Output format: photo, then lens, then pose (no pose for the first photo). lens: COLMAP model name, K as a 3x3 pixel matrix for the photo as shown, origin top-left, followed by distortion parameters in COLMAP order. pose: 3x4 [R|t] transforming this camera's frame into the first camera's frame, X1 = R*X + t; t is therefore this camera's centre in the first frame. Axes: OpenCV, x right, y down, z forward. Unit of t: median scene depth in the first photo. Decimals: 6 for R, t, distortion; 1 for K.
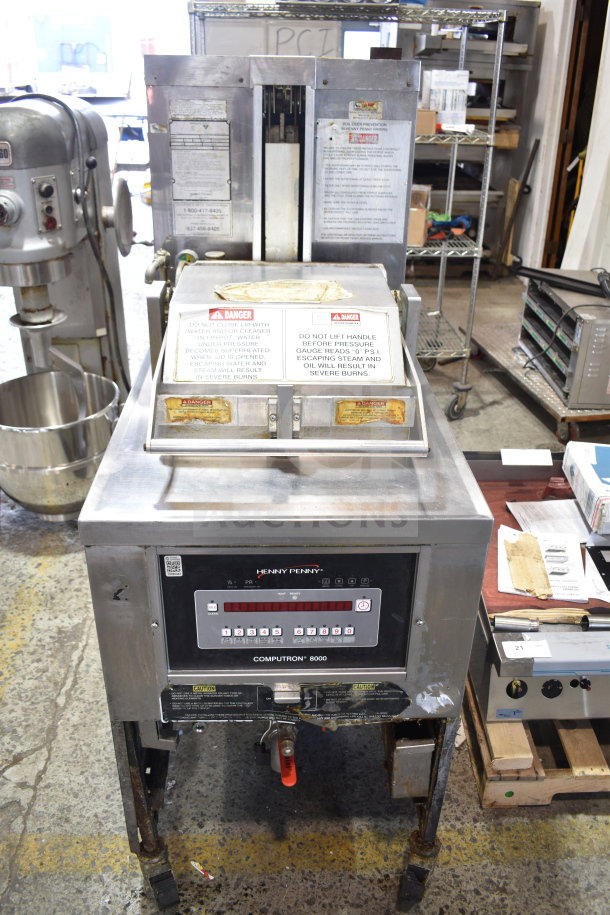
lens RADIAL K [[771.3, 0, 304.7], [0, 771.3, 457.4], [0, 0, 1]] dist [-0.087170, 0.015707]
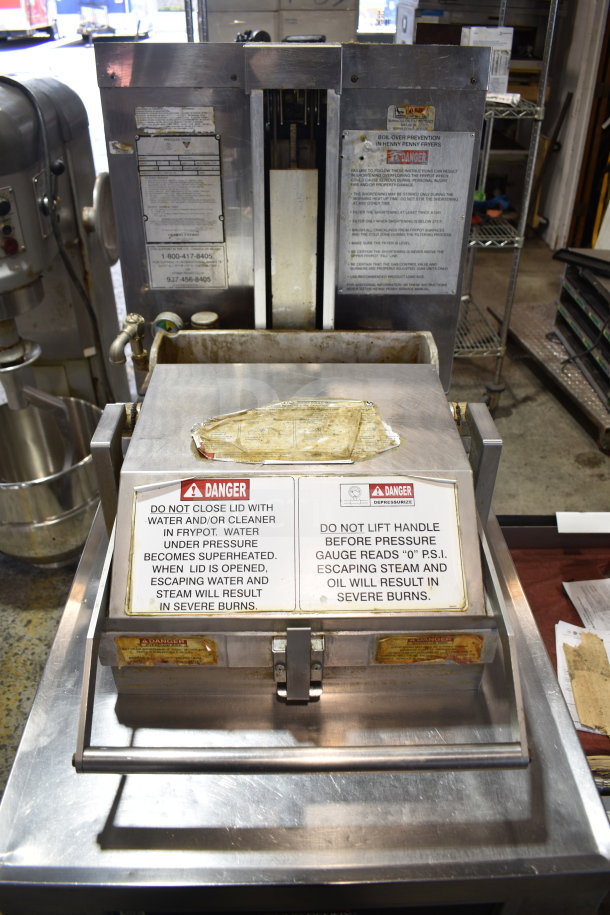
lens RADIAL K [[702.7, 0, 305.3], [0, 702.7, 451.8], [0, 0, 1]] dist [-0.098138, 0.016972]
pose [[0.999770, -0.002031, -0.021360, -0.005197], [0.004443, 0.993529, 0.113496, -0.215878], [0.020991, -0.113565, 0.993309, 0.318229]]
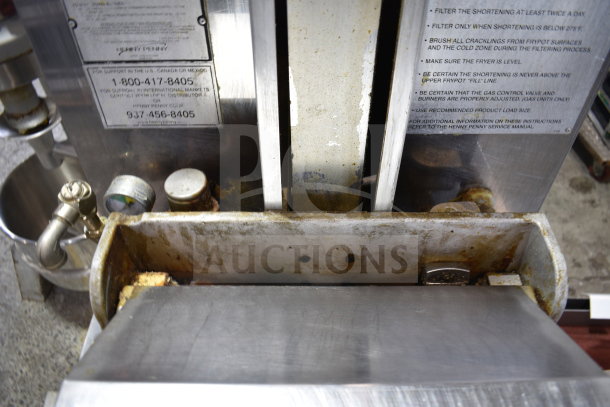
lens RADIAL K [[468.4, 0, 314.2], [0, 468.4, 197.4], [0, 0, 1]] dist [-0.098138, 0.016972]
pose [[0.999005, 0.010740, -0.043278, -0.026151], [0.003520, 0.948541, 0.316634, -0.352319], [0.044452, -0.316471, 0.947560, 0.740891]]
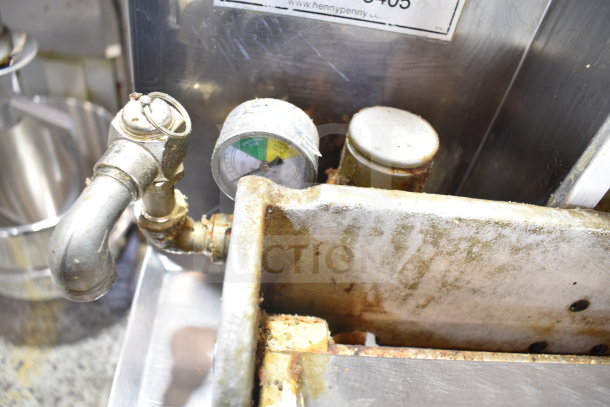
lens RADIAL K [[468.4, 0, 300.9], [0, 468.4, 164.2], [0, 0, 1]] dist [-0.098138, 0.016972]
pose [[0.992087, 0.121237, 0.032627, -0.149508], [-0.125539, 0.961363, 0.244991, -0.290617], [-0.001664, -0.247149, 0.968976, 0.878378]]
